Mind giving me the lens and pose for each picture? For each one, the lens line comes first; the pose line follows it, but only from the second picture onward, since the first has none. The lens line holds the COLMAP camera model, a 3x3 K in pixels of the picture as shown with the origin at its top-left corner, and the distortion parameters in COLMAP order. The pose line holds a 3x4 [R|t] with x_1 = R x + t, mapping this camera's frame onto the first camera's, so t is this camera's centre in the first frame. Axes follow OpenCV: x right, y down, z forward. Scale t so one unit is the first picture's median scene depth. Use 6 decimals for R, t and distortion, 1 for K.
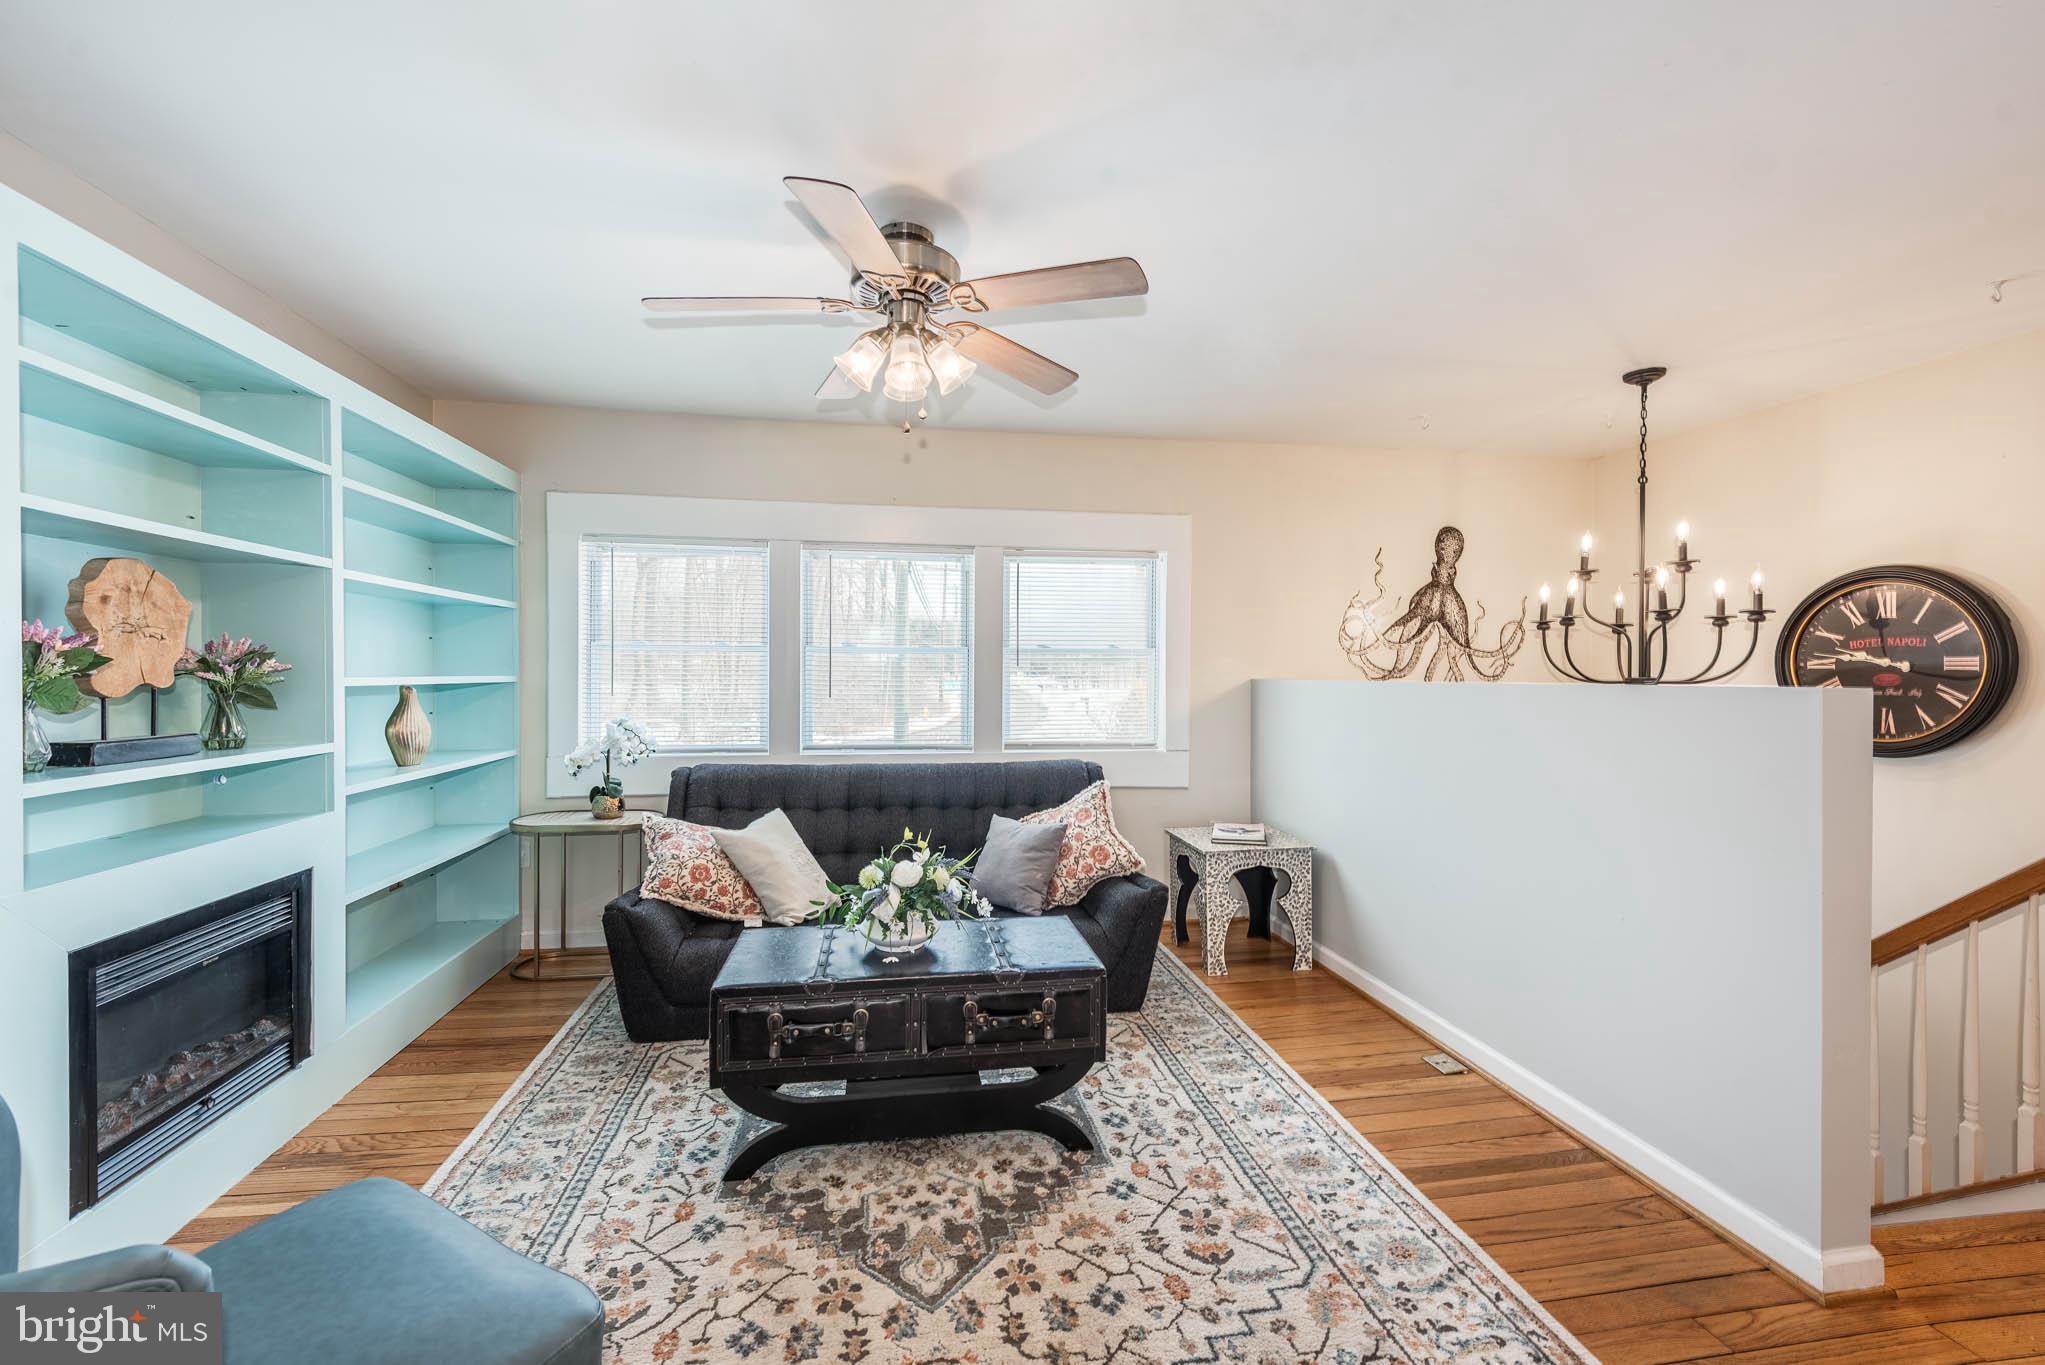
lens RADIAL K [[827.4, 0, 1010.2], [0, 827.4, 679.7], [0, 0, 1]] dist [0.002147, -0.000153]
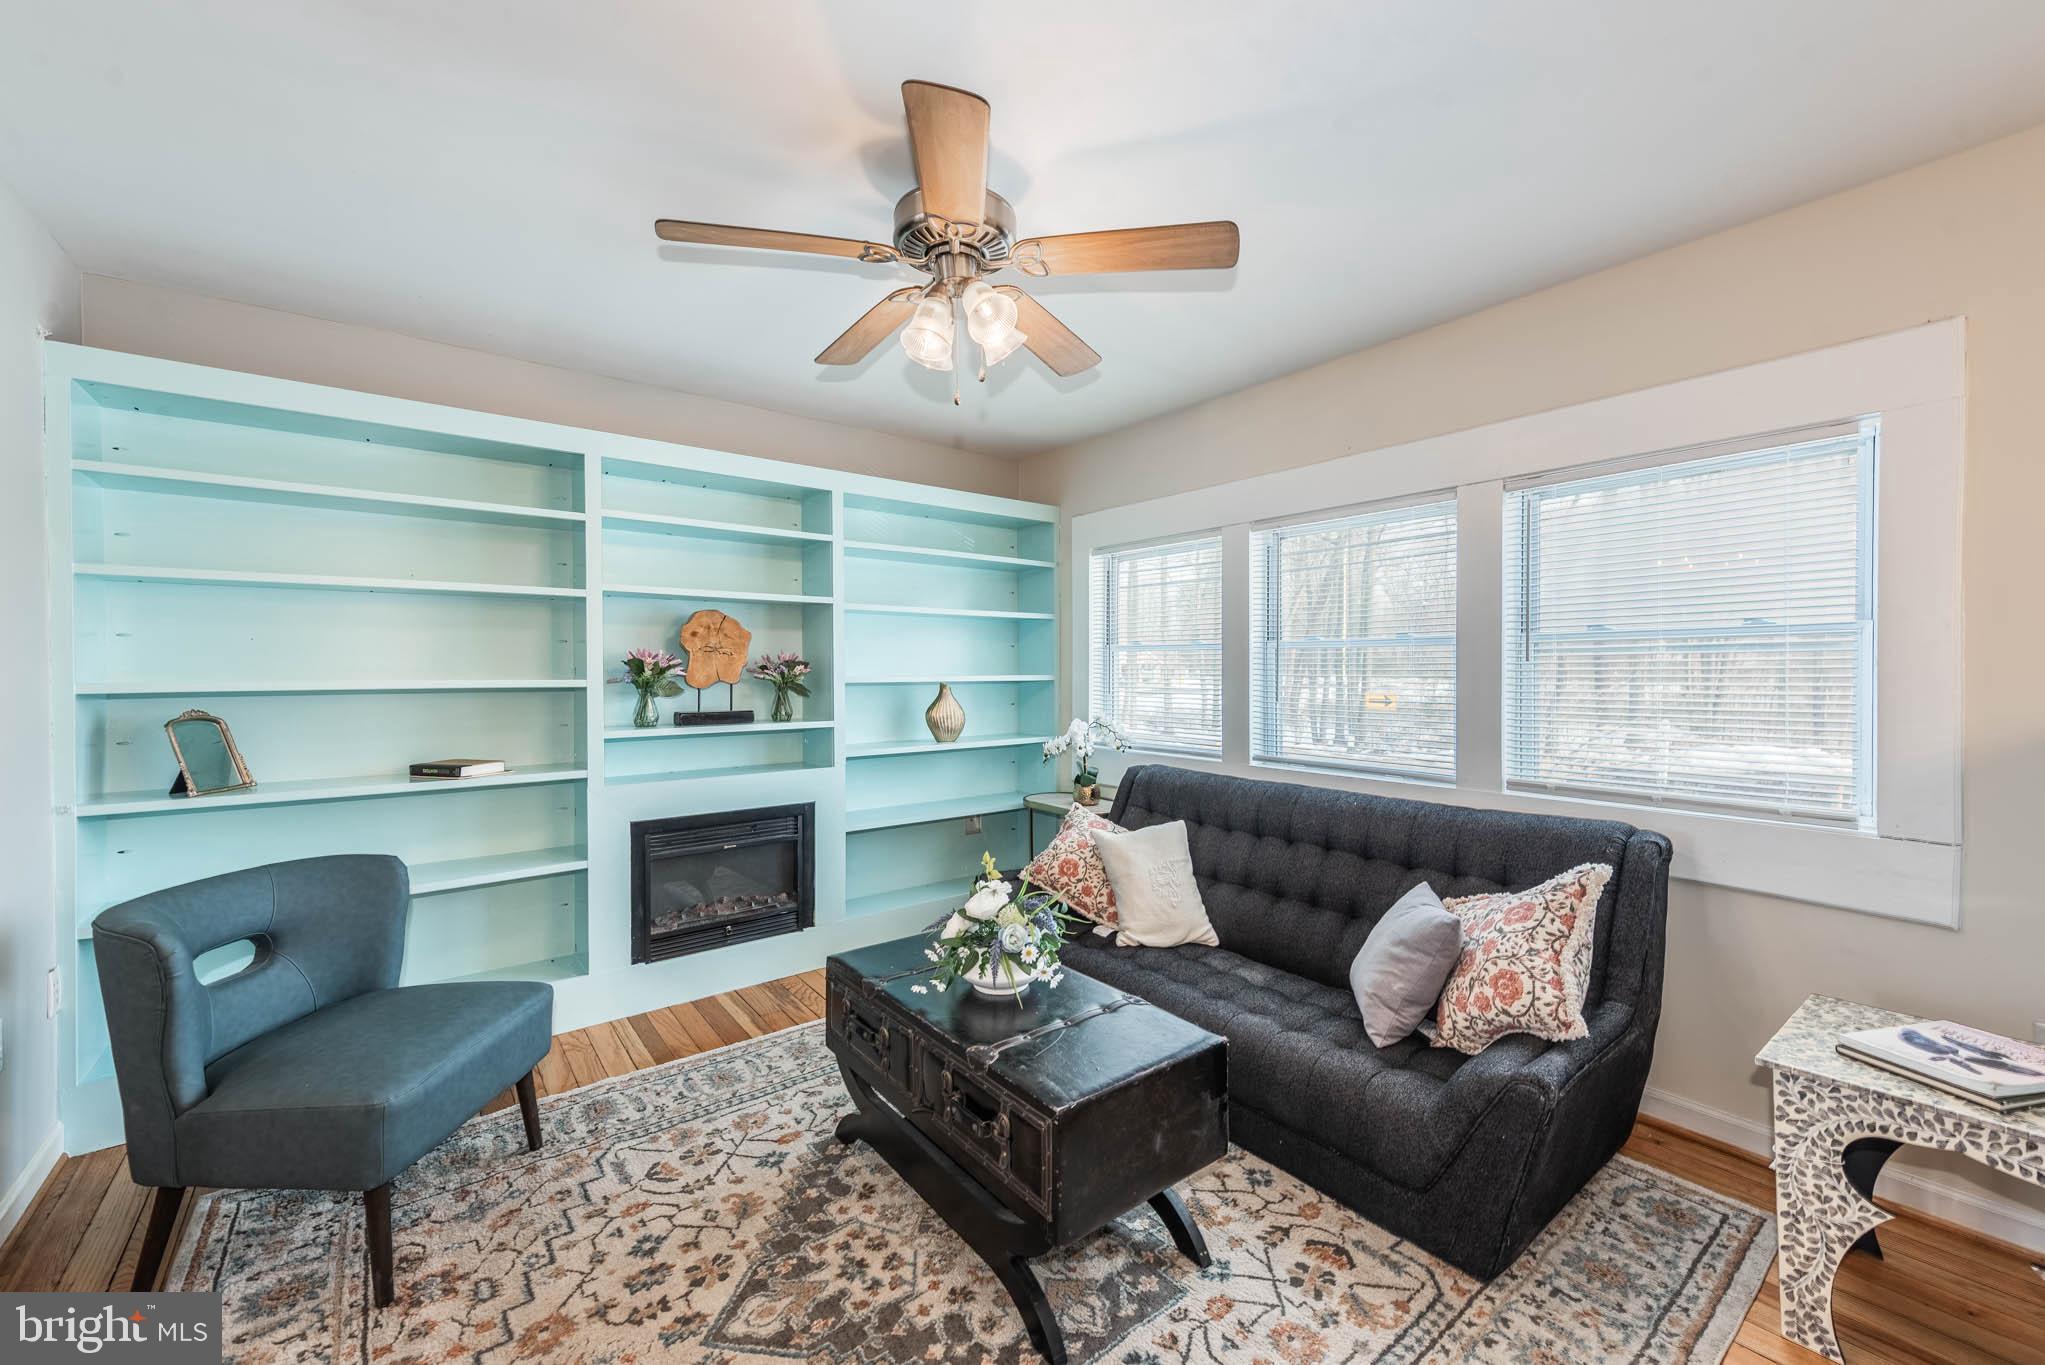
lens RADIAL K [[816.0, 0, 1019.0], [0, 816.0, 673.8], [0, 0, 1]] dist [0.009813, -0.000155]
pose [[0.481513, 0.002322, -0.876436, 0.628961], [-0.002948, 0.999995, 0.001029, -0.011266], [0.876434, 0.002088, 0.481518, 0.591570]]
